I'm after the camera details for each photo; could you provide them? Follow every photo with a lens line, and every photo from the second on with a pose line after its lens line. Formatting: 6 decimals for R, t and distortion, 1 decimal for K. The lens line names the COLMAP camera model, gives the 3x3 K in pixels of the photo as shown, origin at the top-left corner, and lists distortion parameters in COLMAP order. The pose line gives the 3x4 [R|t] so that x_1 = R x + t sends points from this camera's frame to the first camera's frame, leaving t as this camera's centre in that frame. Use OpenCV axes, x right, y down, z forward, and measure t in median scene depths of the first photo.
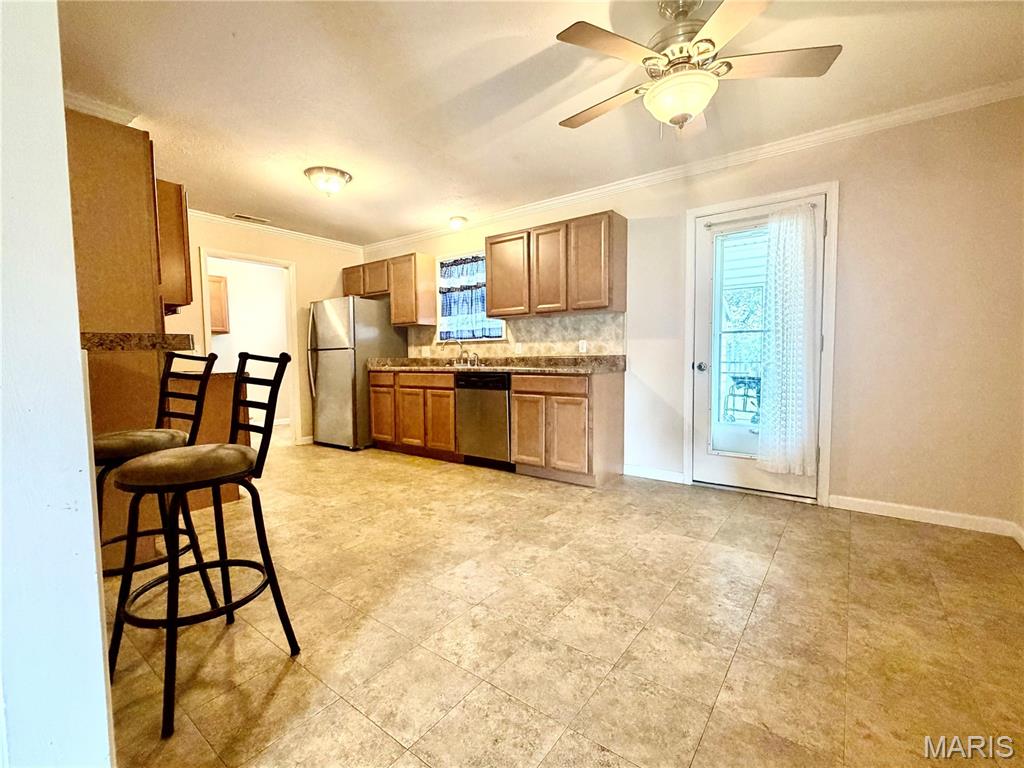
lens RADIAL K [[453.0, 0, 517.0], [0, 453.0, 385.8], [0, 0, 1]] dist [-0.001598, -0.000029]
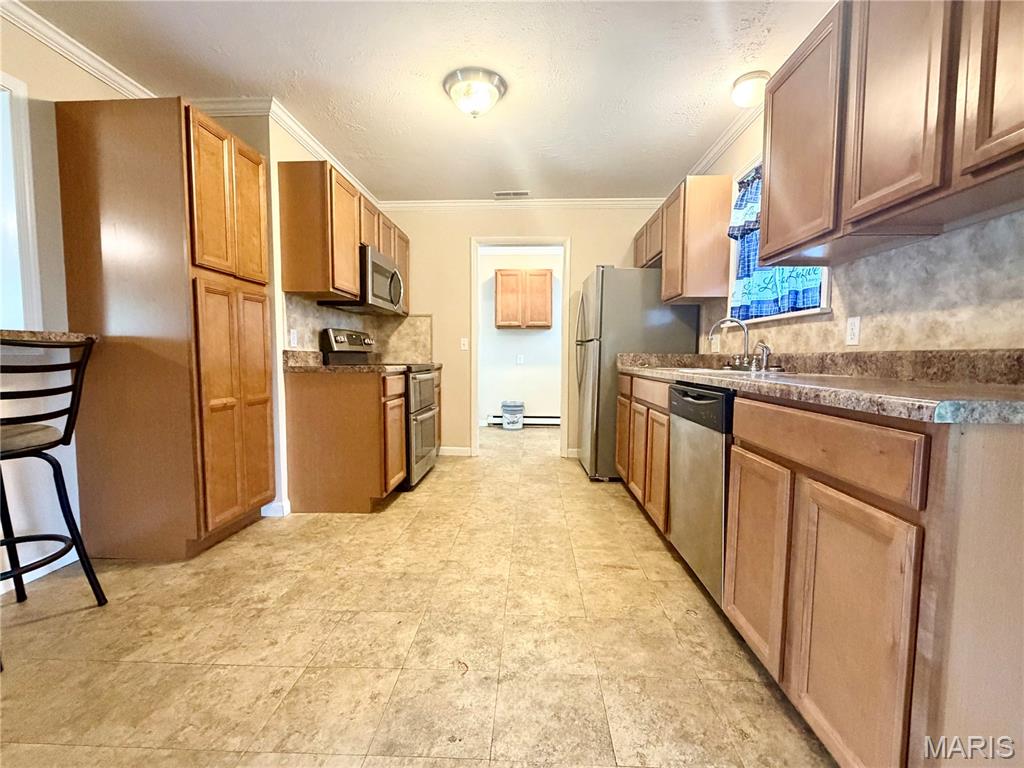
lens RADIAL K [[453.0, 0, 509.3], [0, 453.0, 386.7], [0, 0, 1]] dist [-0.001598, -0.000029]
pose [[0.556988, 0.068384, -0.827700, 0.185770], [-0.062226, 0.997239, 0.040517, -0.033403], [0.828186, 0.028937, 0.559706, 0.572177]]
